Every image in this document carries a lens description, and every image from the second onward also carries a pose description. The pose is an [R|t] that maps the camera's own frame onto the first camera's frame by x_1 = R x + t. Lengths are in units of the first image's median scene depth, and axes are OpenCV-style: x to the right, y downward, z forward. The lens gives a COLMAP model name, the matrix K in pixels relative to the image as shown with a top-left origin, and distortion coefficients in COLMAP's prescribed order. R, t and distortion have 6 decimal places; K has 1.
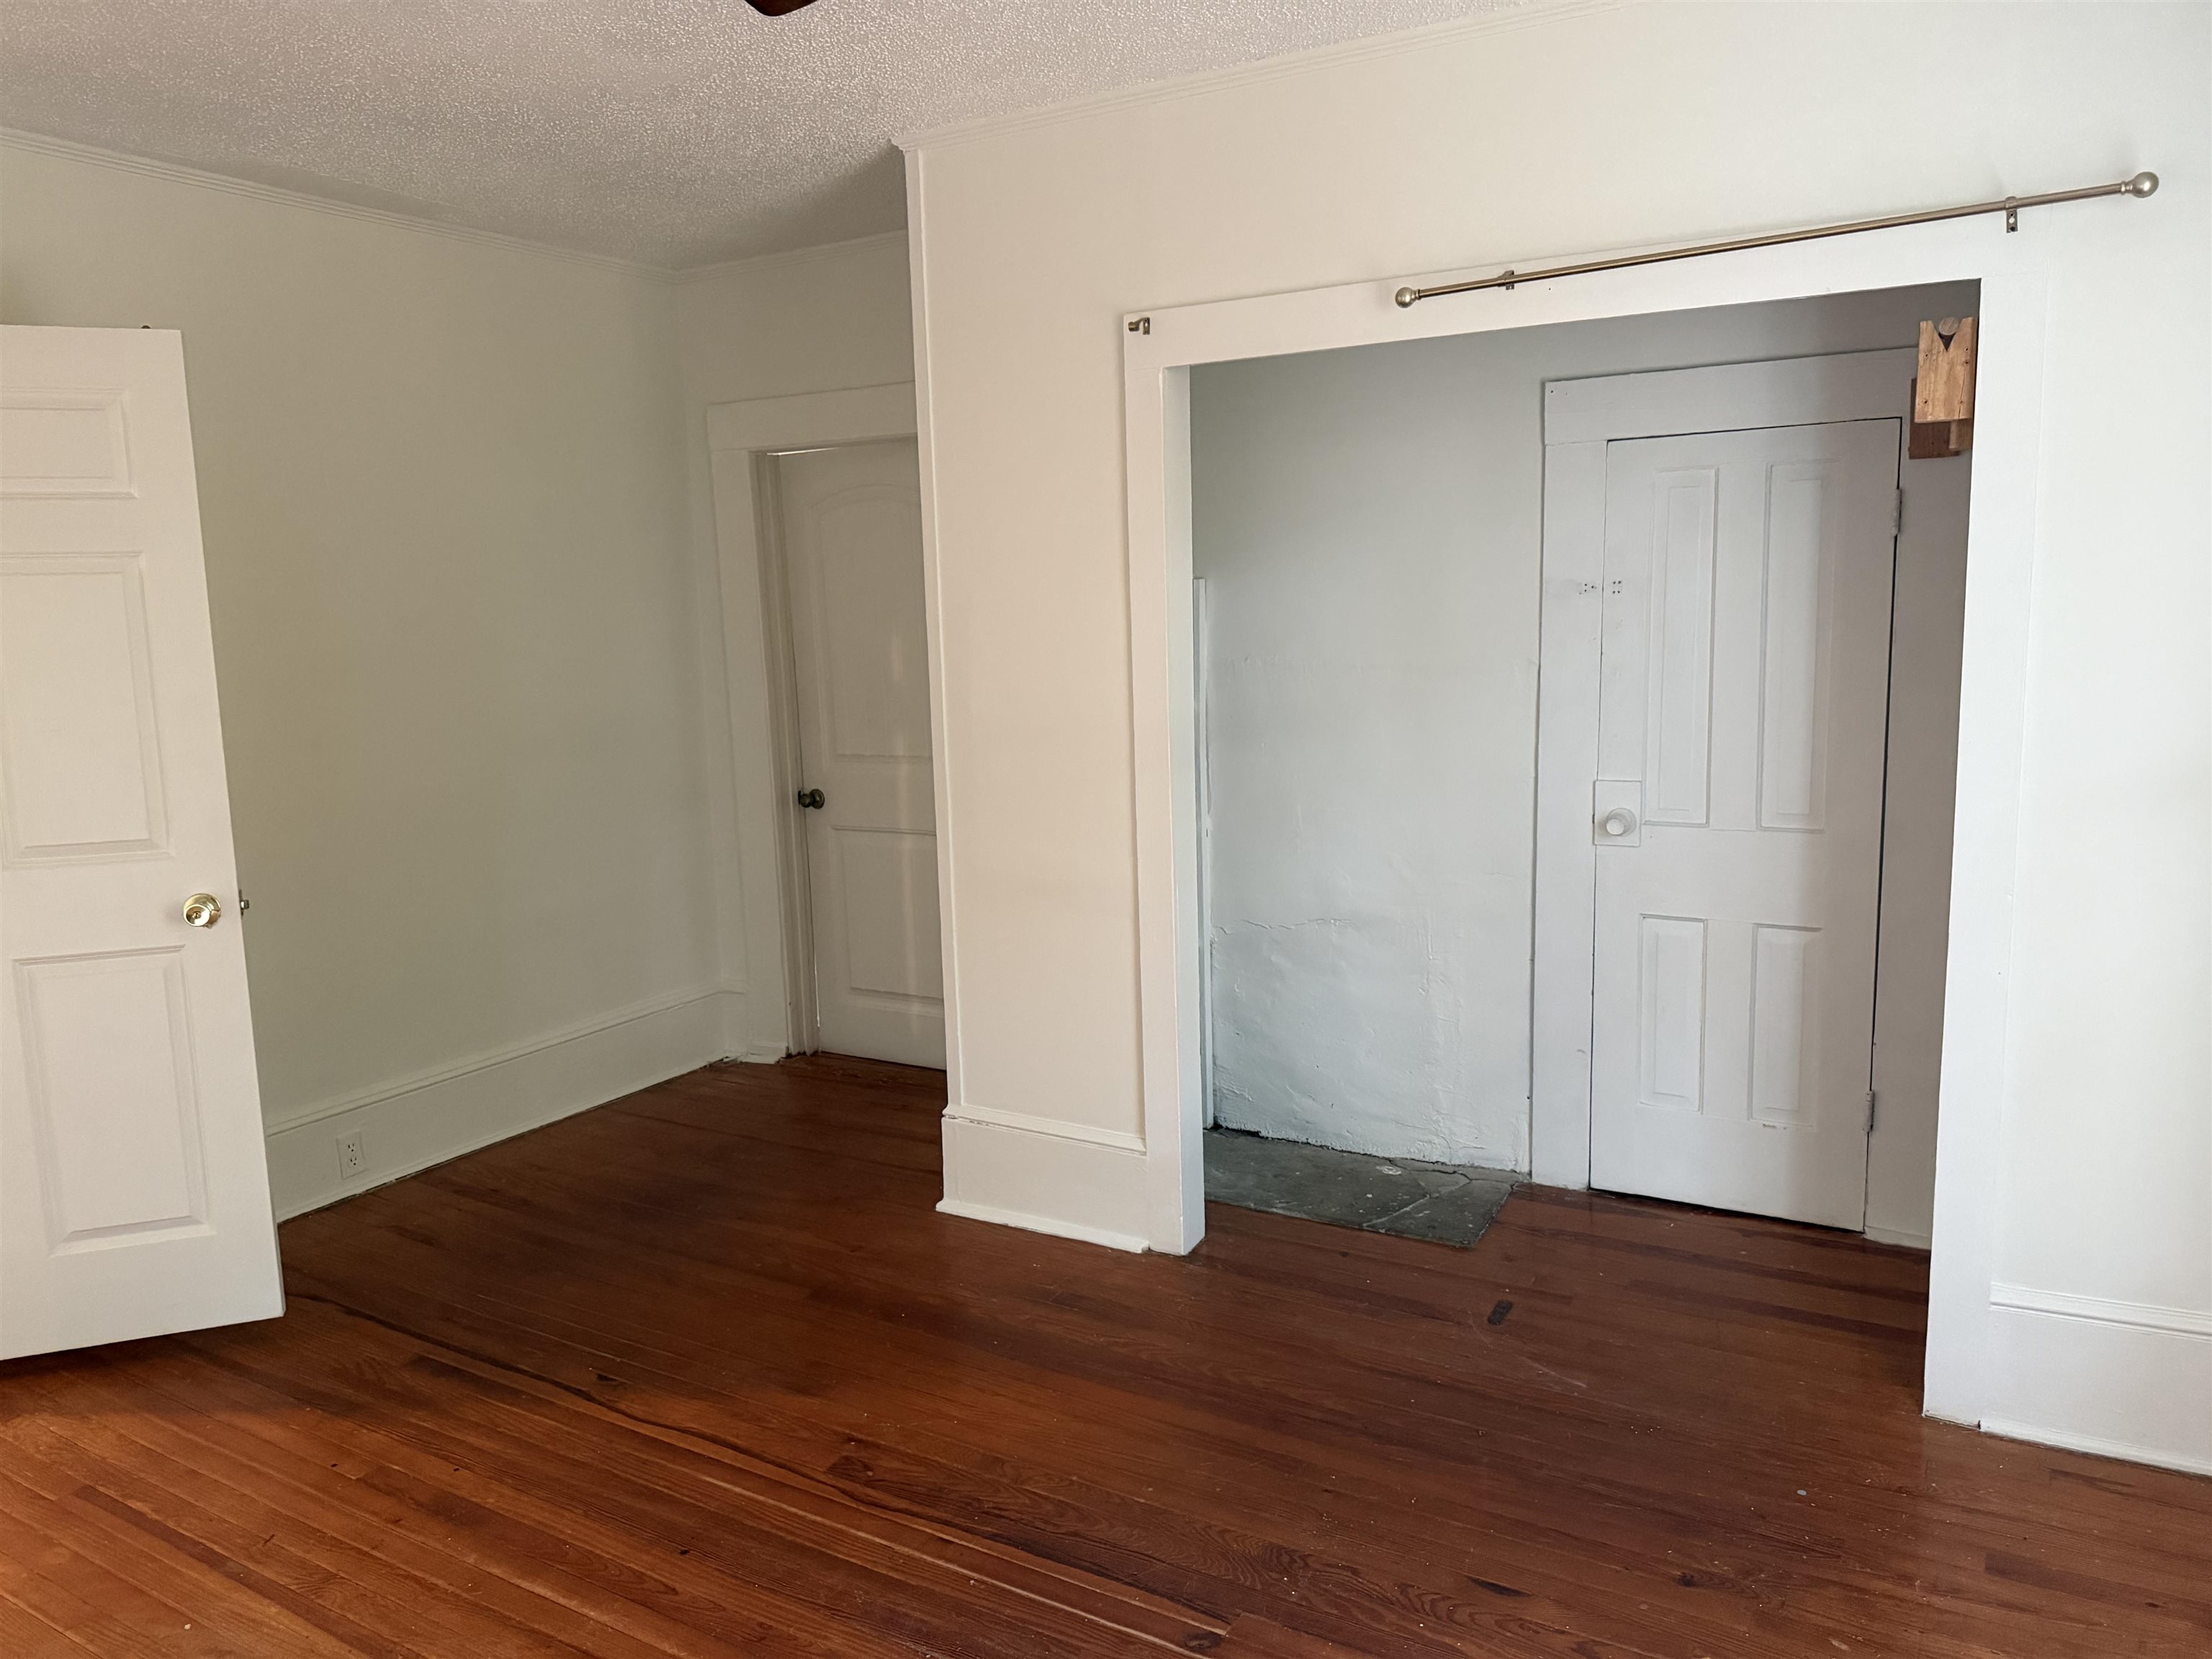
lens RADIAL K [[1564.4, 0, 1114.0], [0, 1564.4, 818.7], [0, 0, 1]] dist [0.009849, -0.019934]
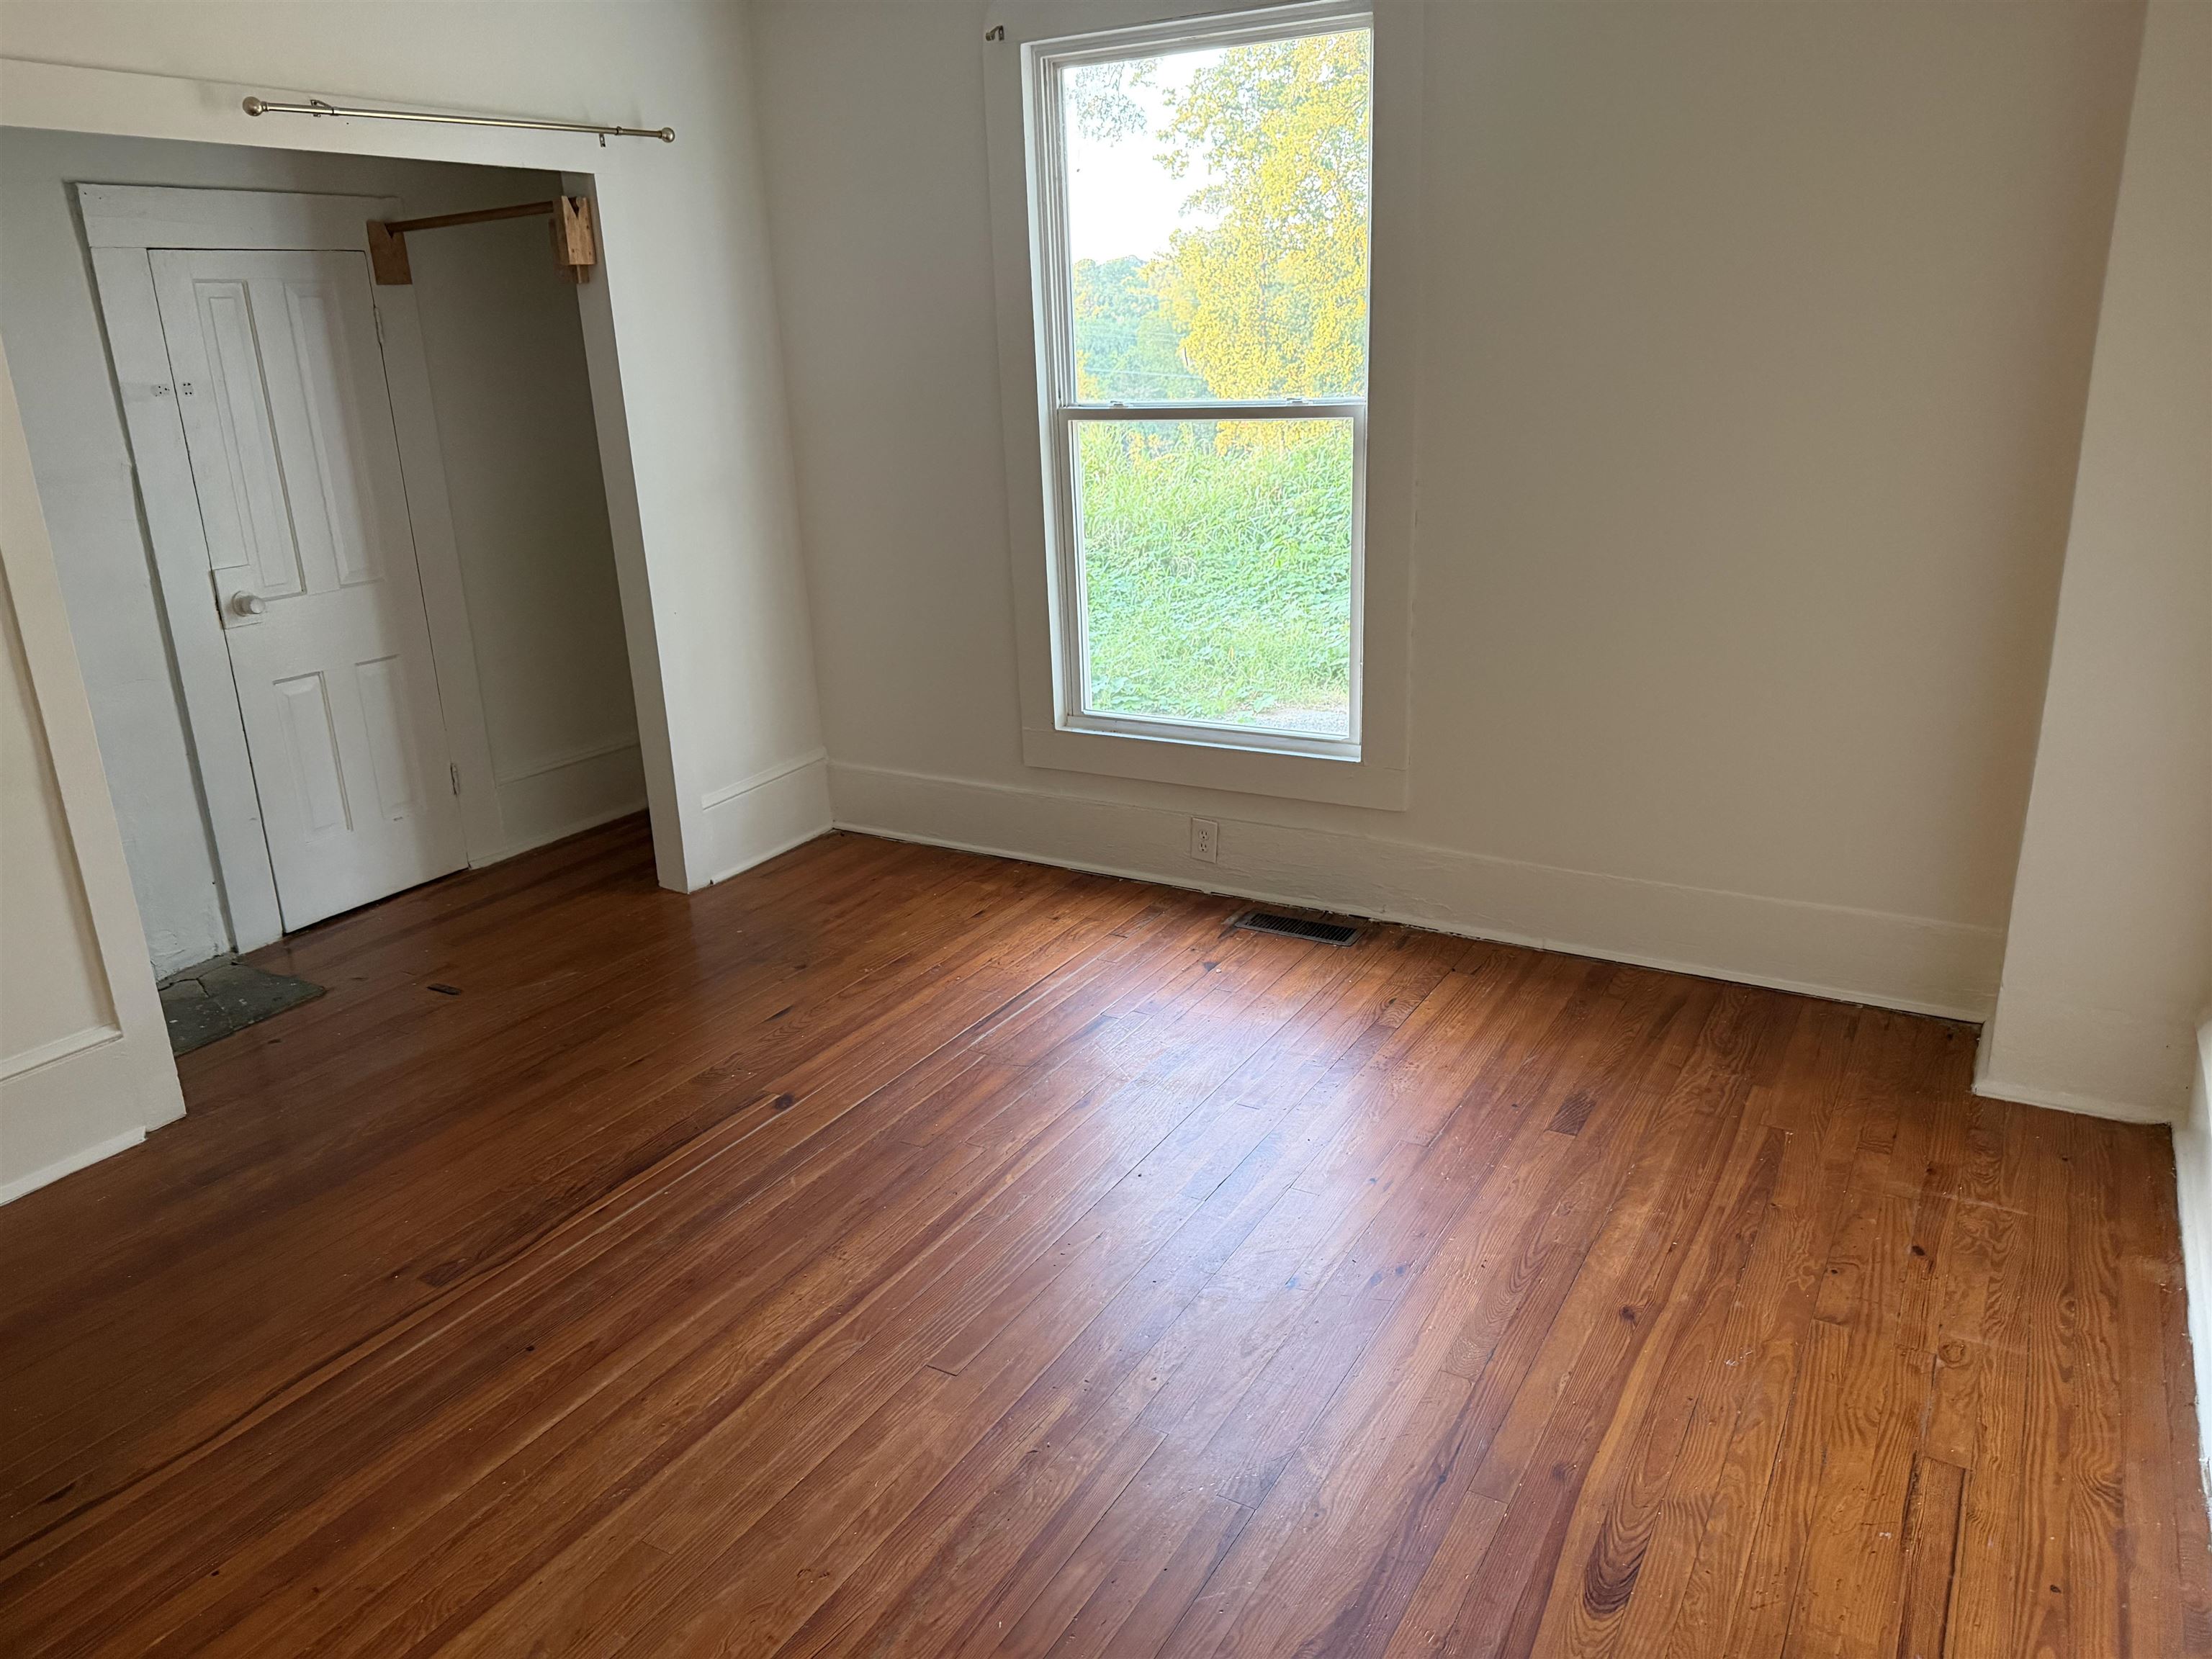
lens RADIAL K [[1564.4, 0, 1112.8], [0, 1564.4, 837.1], [0, 0, 1]] dist [0.009849, -0.019934]
pose [[-0.006445, -0.282734, 0.959177, -0.912114], [0.179421, 0.943304, 0.279261, -0.047136], [-0.983751, 0.173896, 0.044648, 0.414648]]
